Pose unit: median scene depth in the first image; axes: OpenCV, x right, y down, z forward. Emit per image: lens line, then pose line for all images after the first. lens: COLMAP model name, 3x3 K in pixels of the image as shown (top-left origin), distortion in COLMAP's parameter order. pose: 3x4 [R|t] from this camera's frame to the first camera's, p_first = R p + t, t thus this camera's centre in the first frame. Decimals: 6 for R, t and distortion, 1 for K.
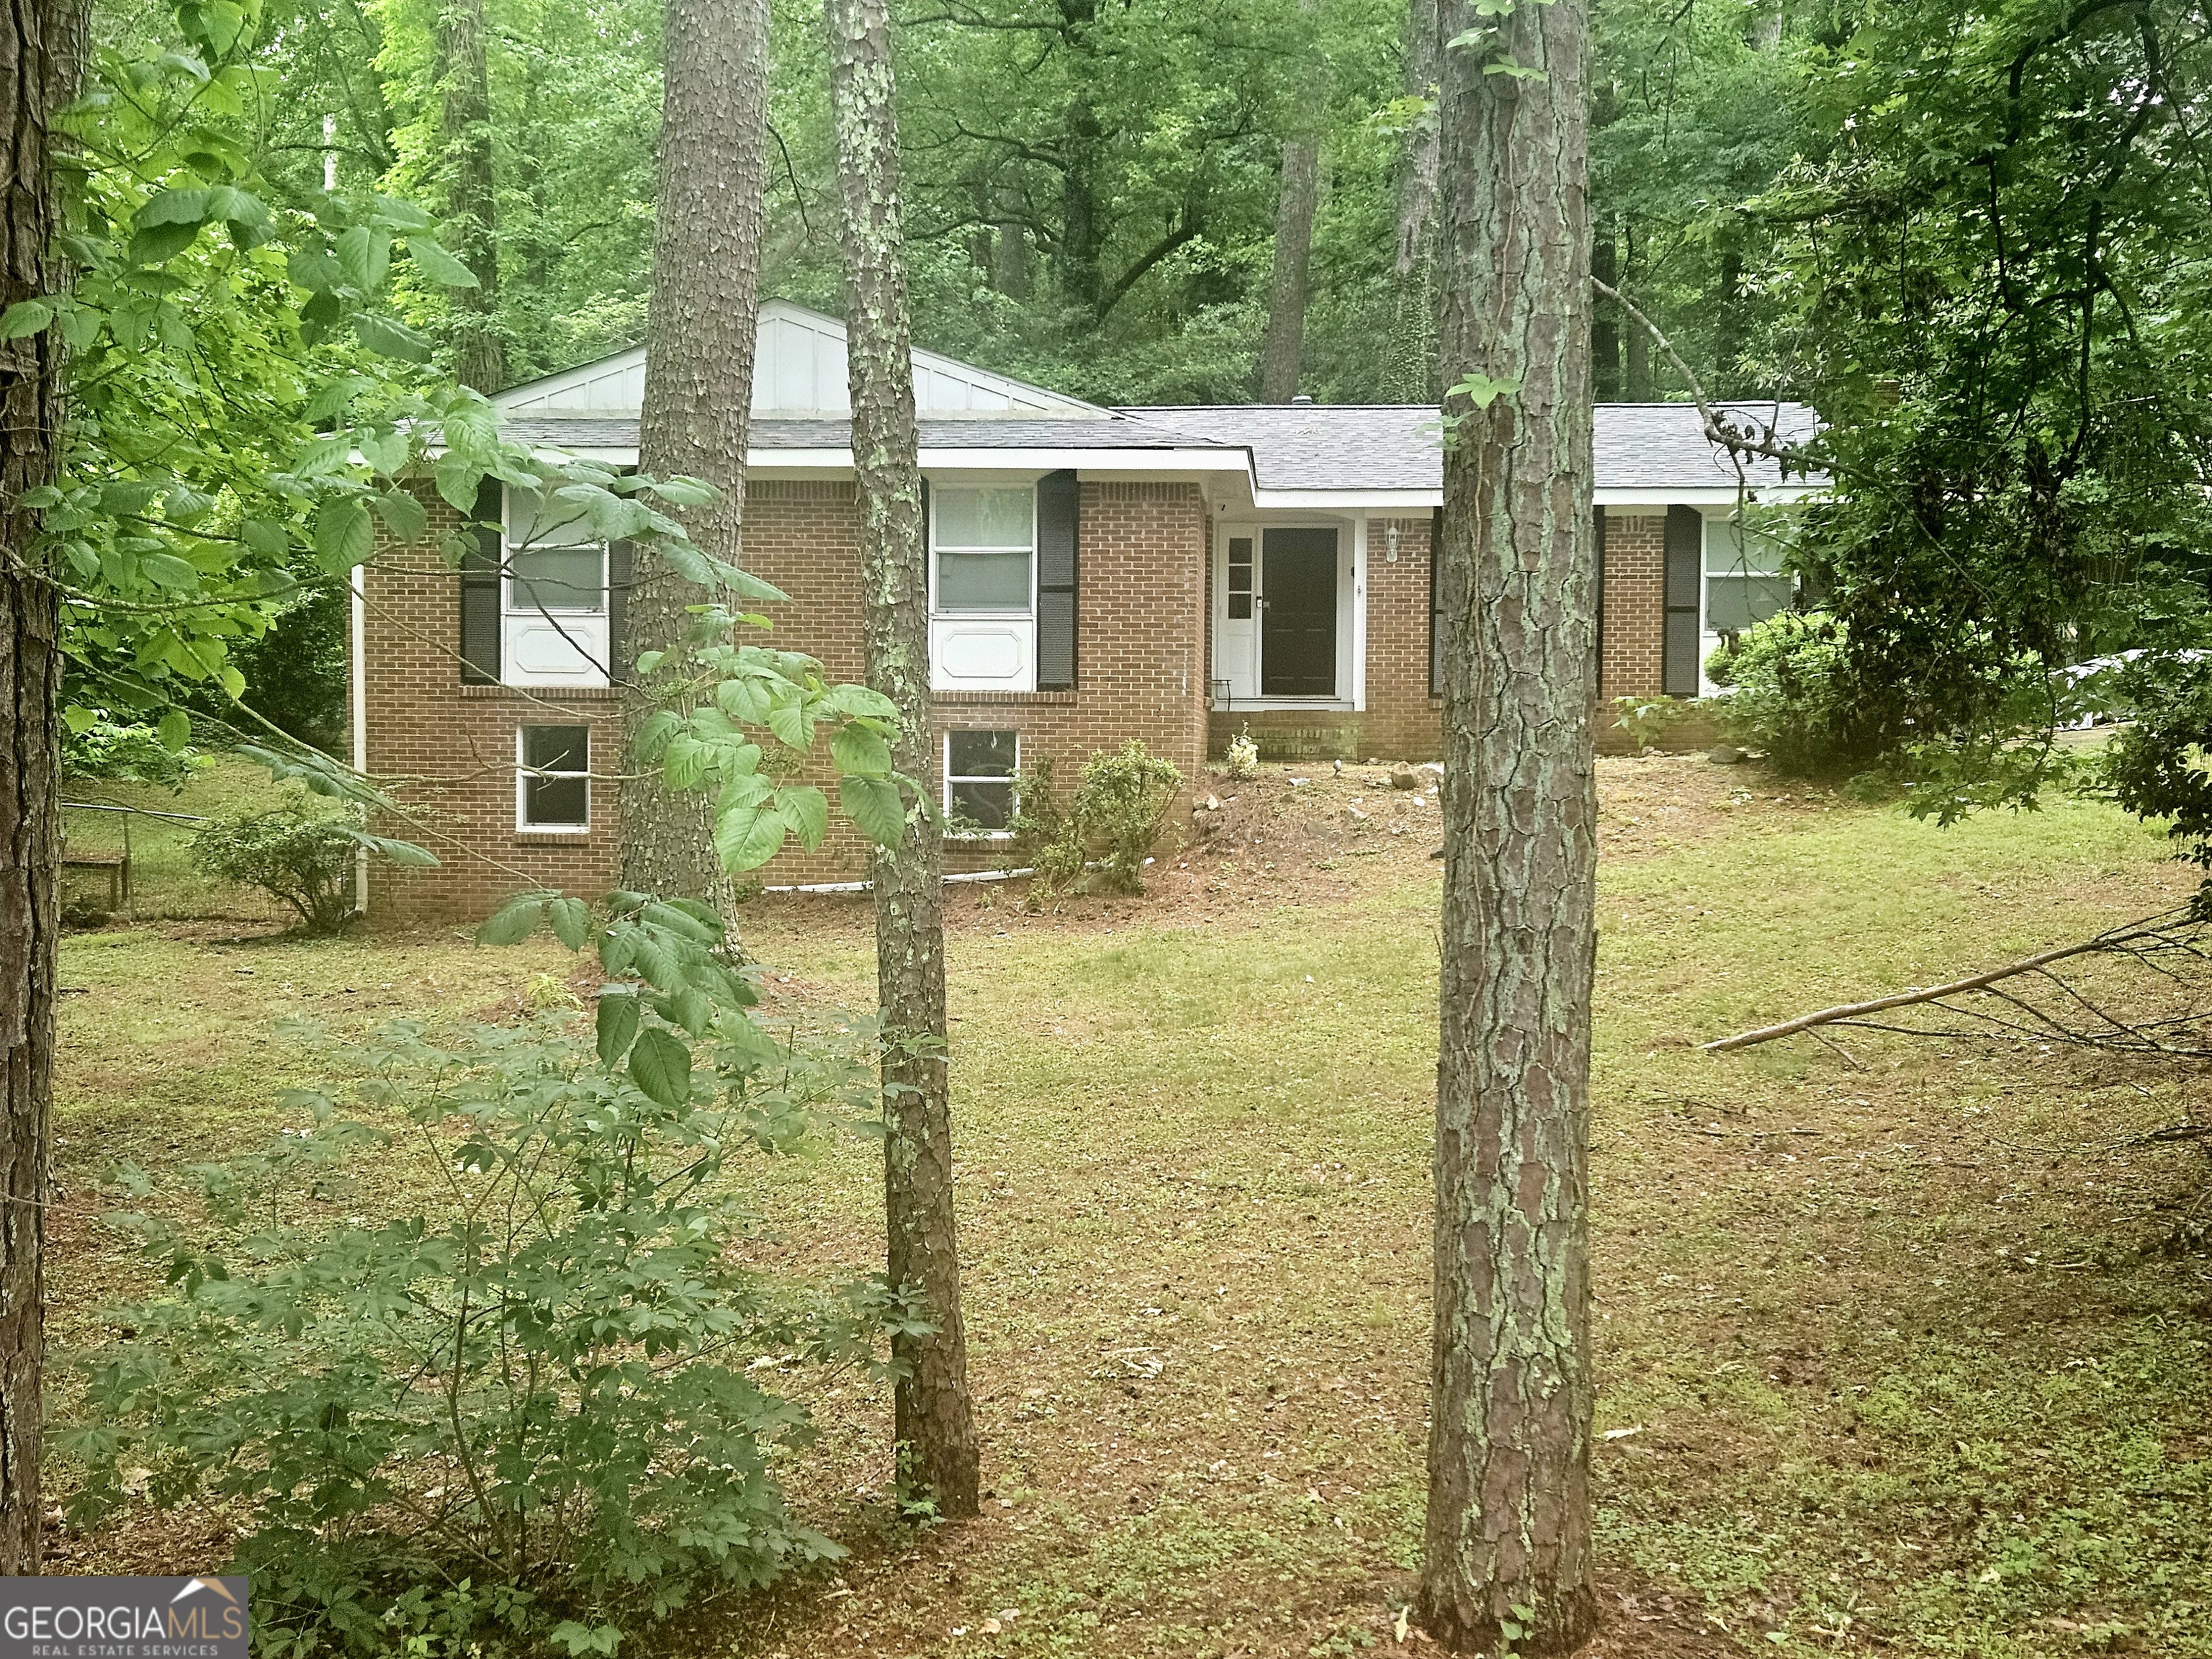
lens RADIAL K [[2039.1, 0, 1106.0], [0, 2039.1, 829.5], [0, 0, 1]] dist [0.136405, -0.176929]
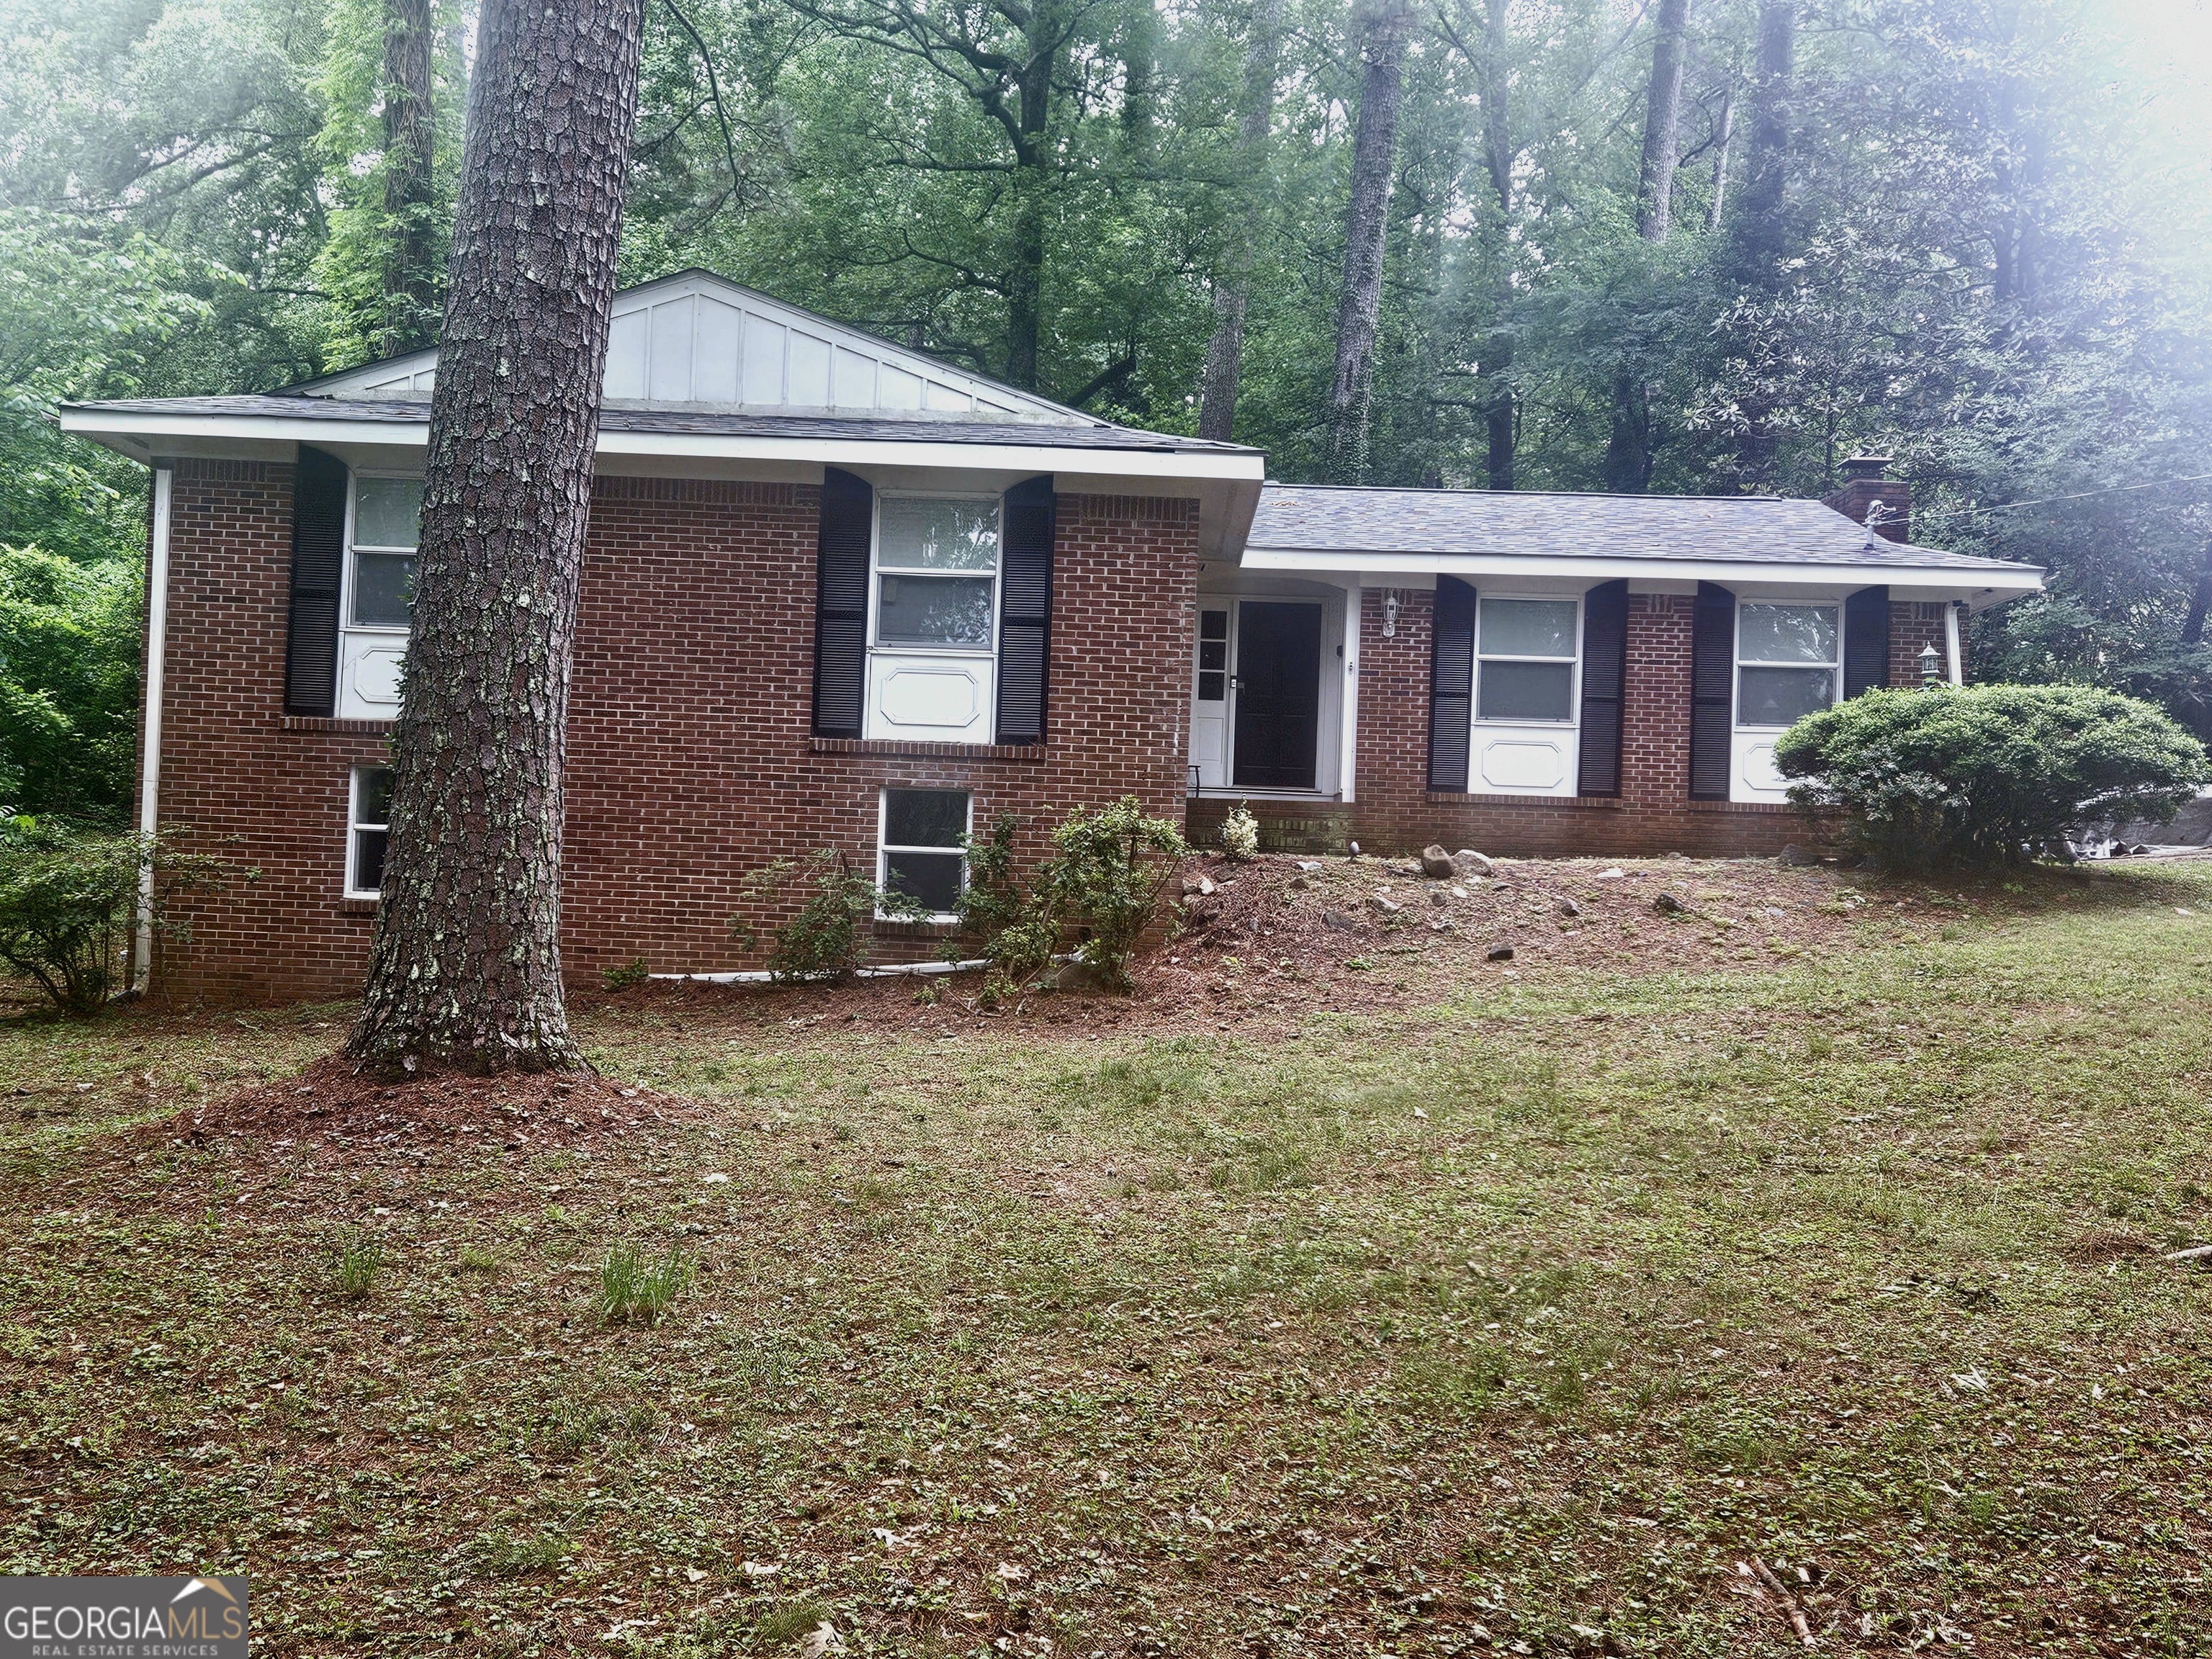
lens RADIAL K [[2039.1, 0, 1106.0], [0, 2039.1, 829.5], [0, 0, 1]] dist [0.136405, -0.176929]
pose [[0.998888, 0.032136, 0.034494, -0.016866], [-0.030103, 0.997868, -0.057899, 0.012535], [-0.036281, 0.056796, 0.997726, 0.182819]]
